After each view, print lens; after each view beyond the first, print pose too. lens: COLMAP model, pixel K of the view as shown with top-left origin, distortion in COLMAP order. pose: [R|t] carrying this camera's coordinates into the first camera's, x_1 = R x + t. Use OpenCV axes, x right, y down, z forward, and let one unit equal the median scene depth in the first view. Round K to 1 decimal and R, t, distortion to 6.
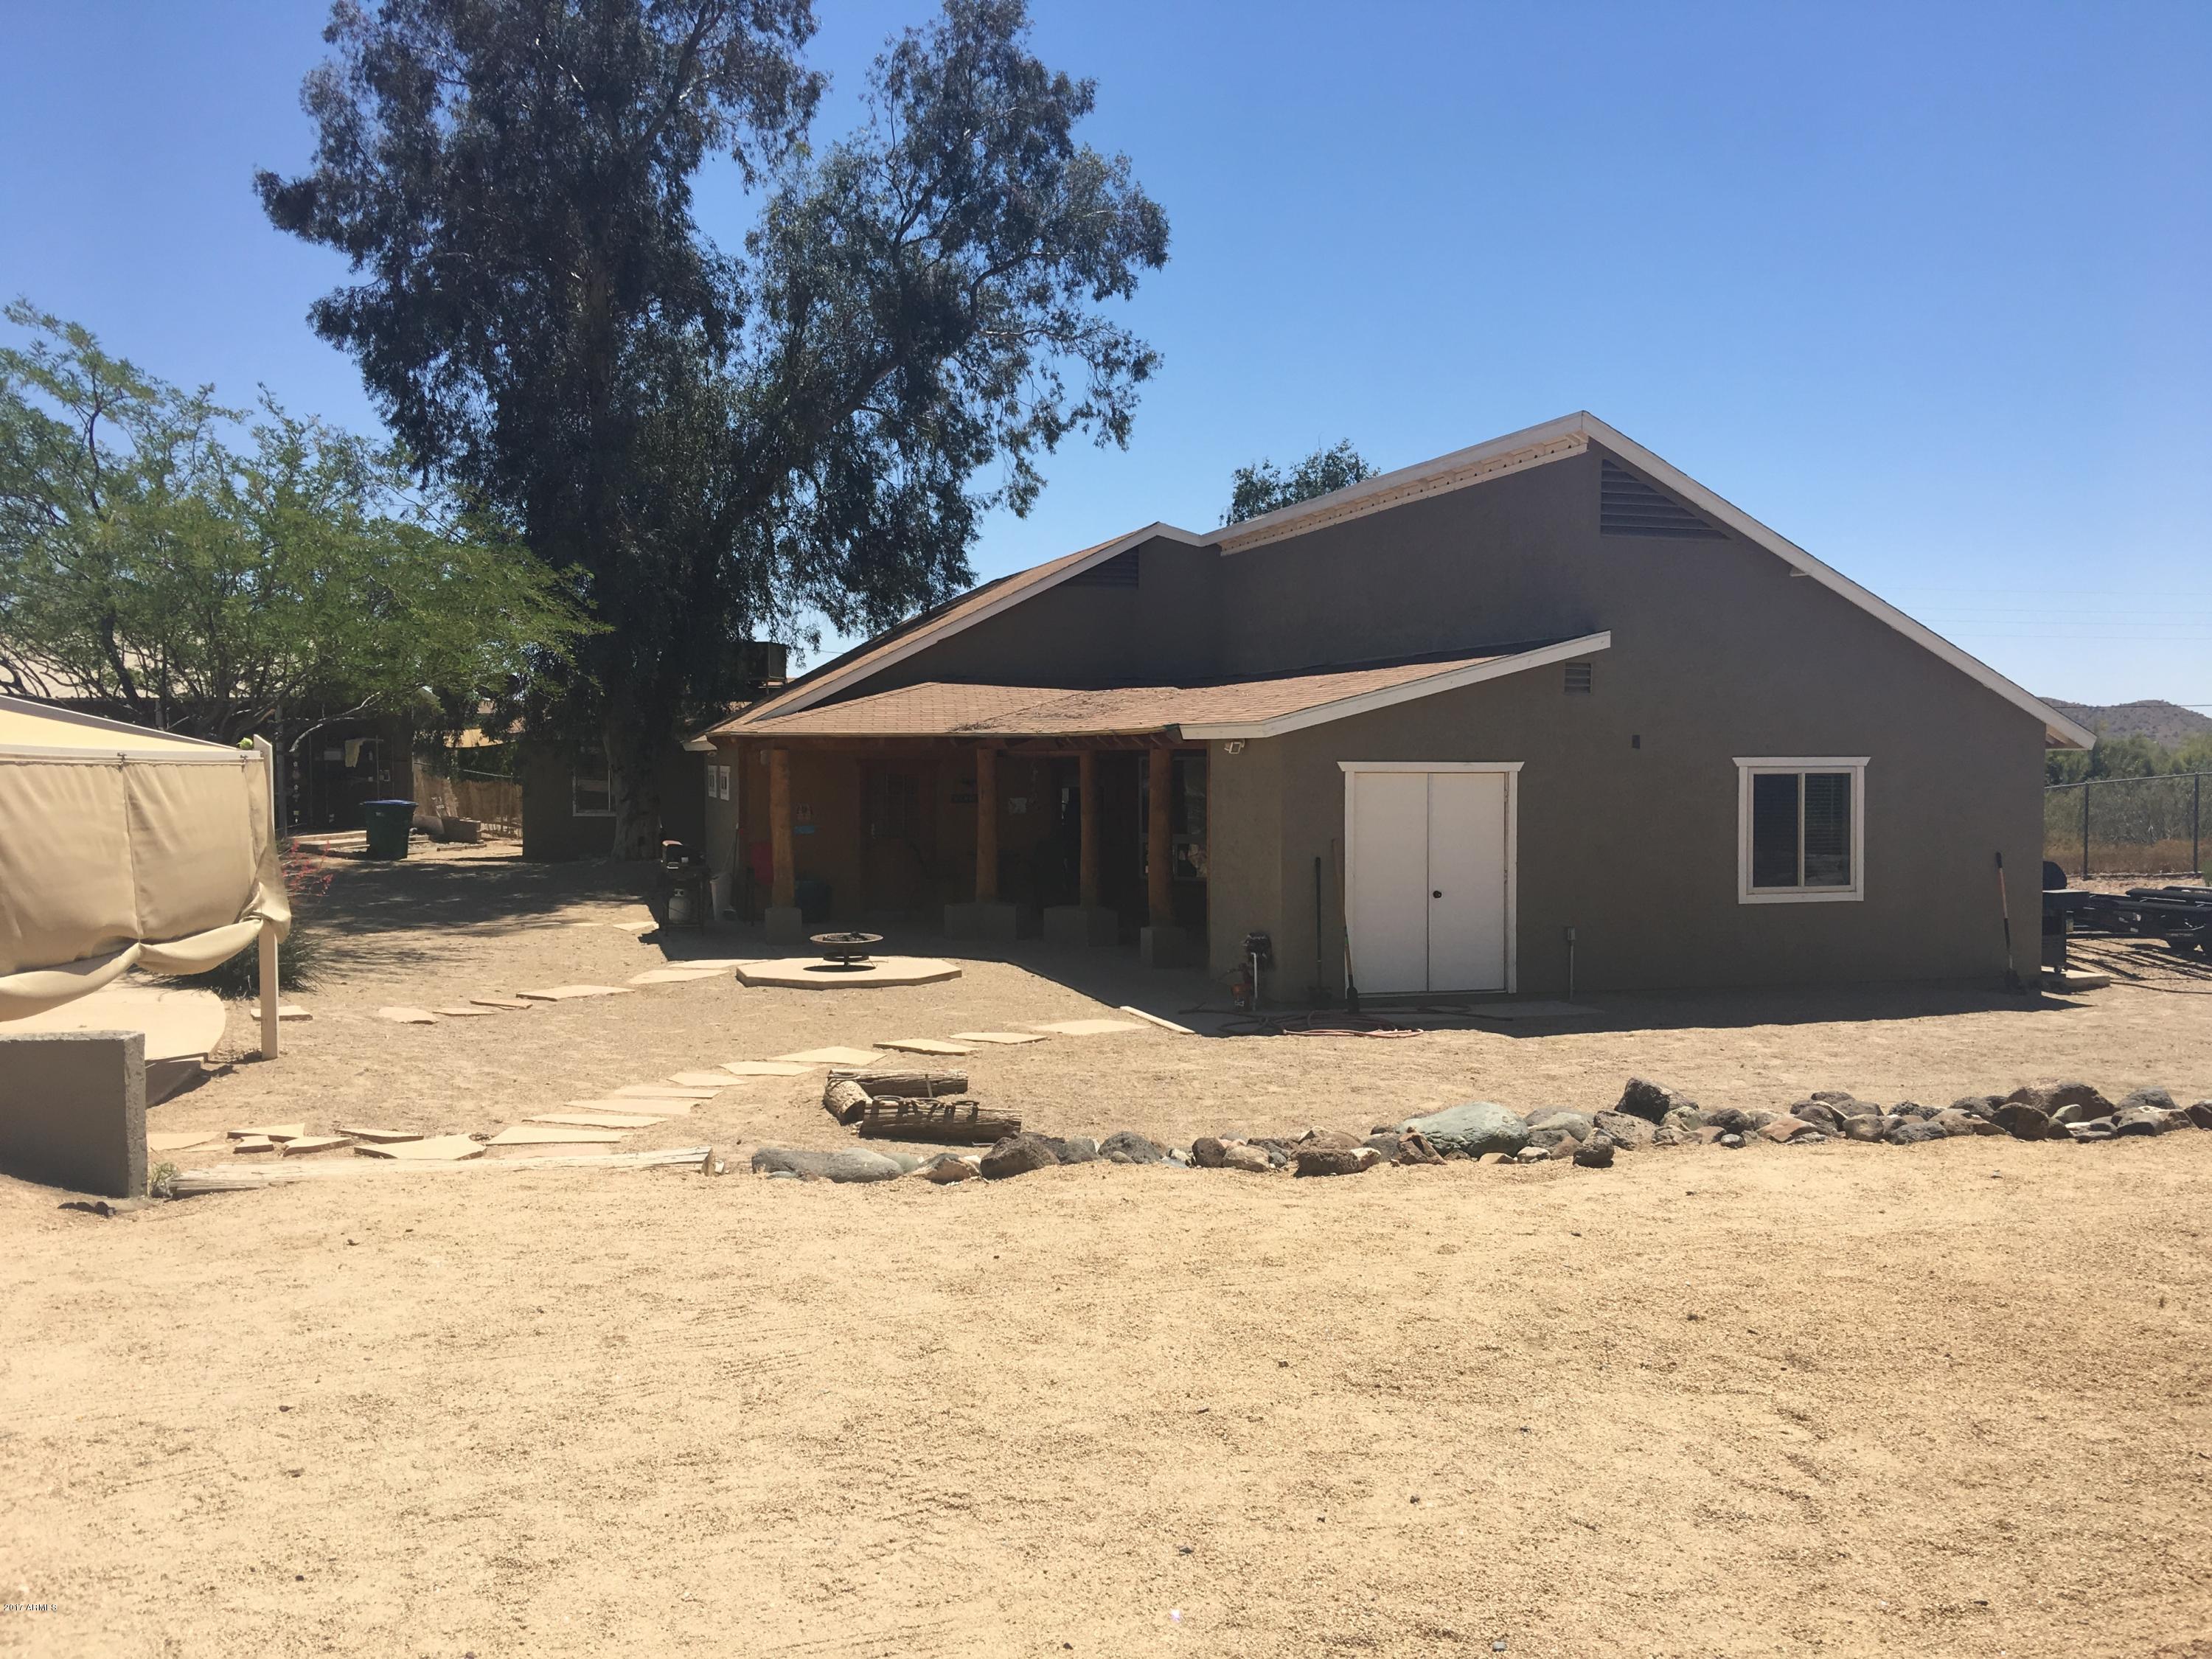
lens RADIAL K [[1898.2, 0, 1110.1], [0, 1898.2, 827.5], [0, 0, 1]] dist [-0.003260, -0.013851]
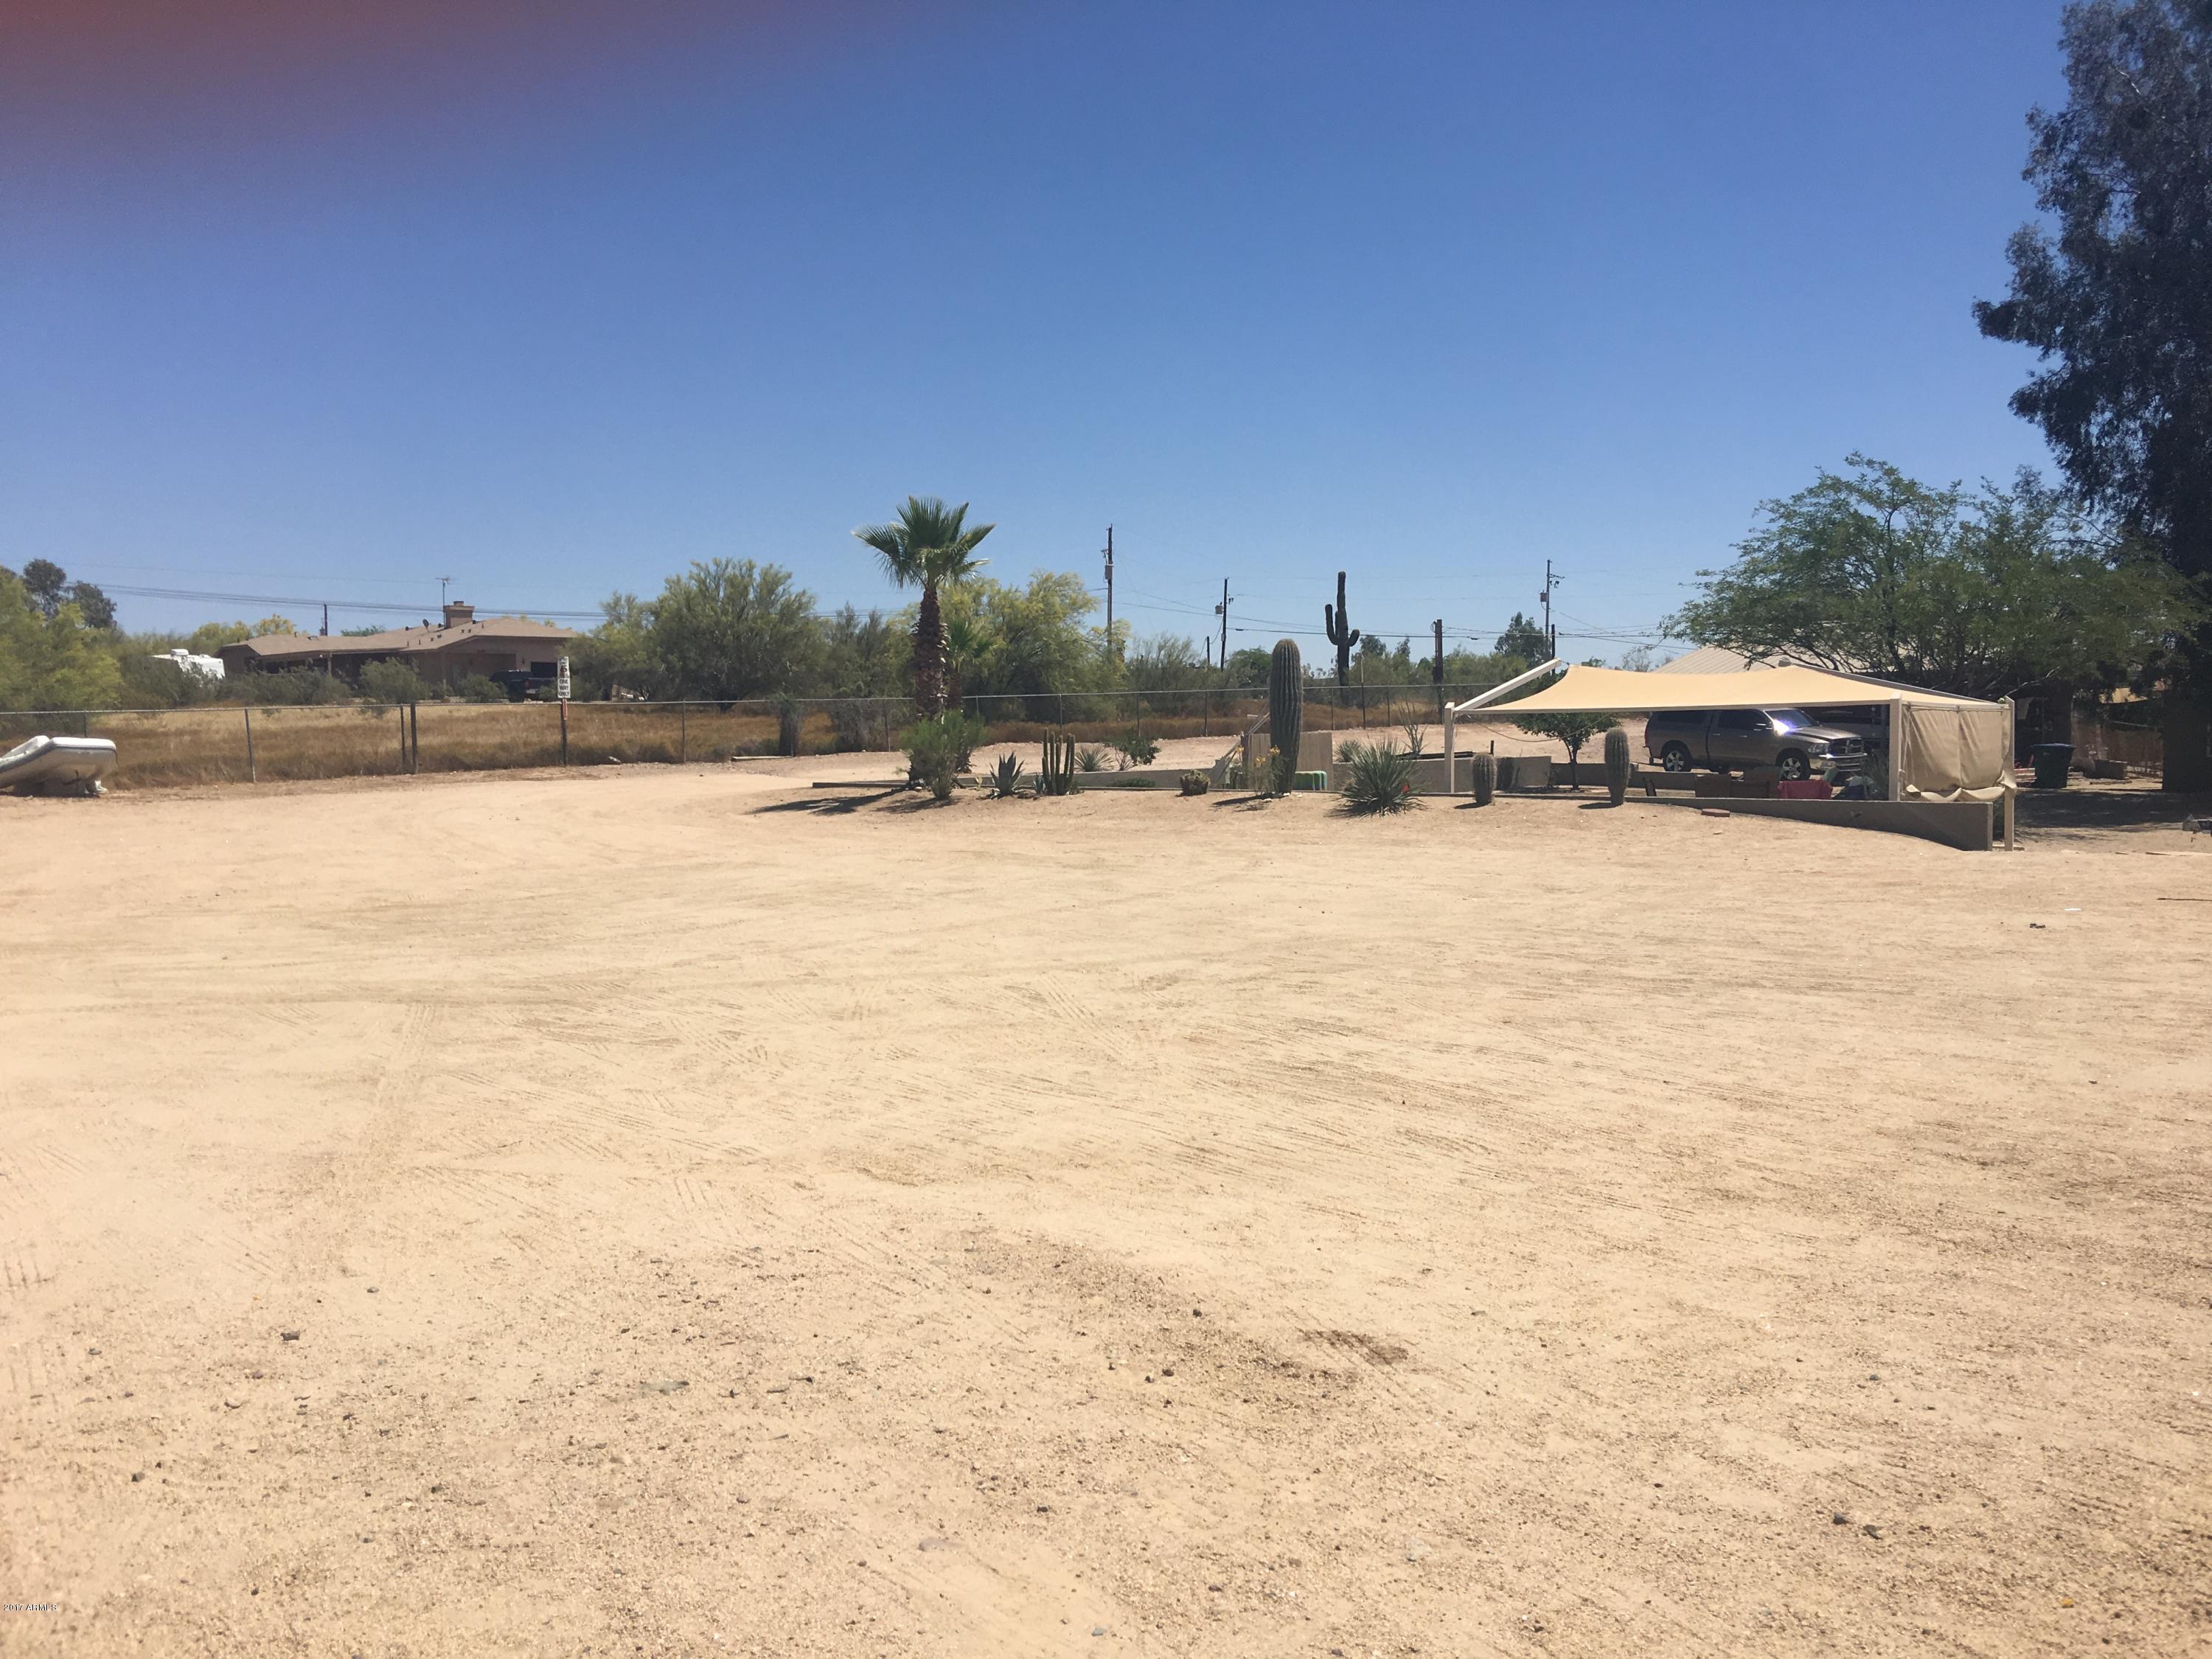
lens RADIAL K [[1898.2, 0, 1112.1], [0, 1898.2, 832.1], [0, 0, 1]] dist [-0.003260, -0.013851]
pose [[0.686014, 0.037671, -0.726612, 0.154596], [-0.019792, 0.999255, 0.033120, 0.019540], [0.727319, -0.008339, 0.686249, -0.449394]]
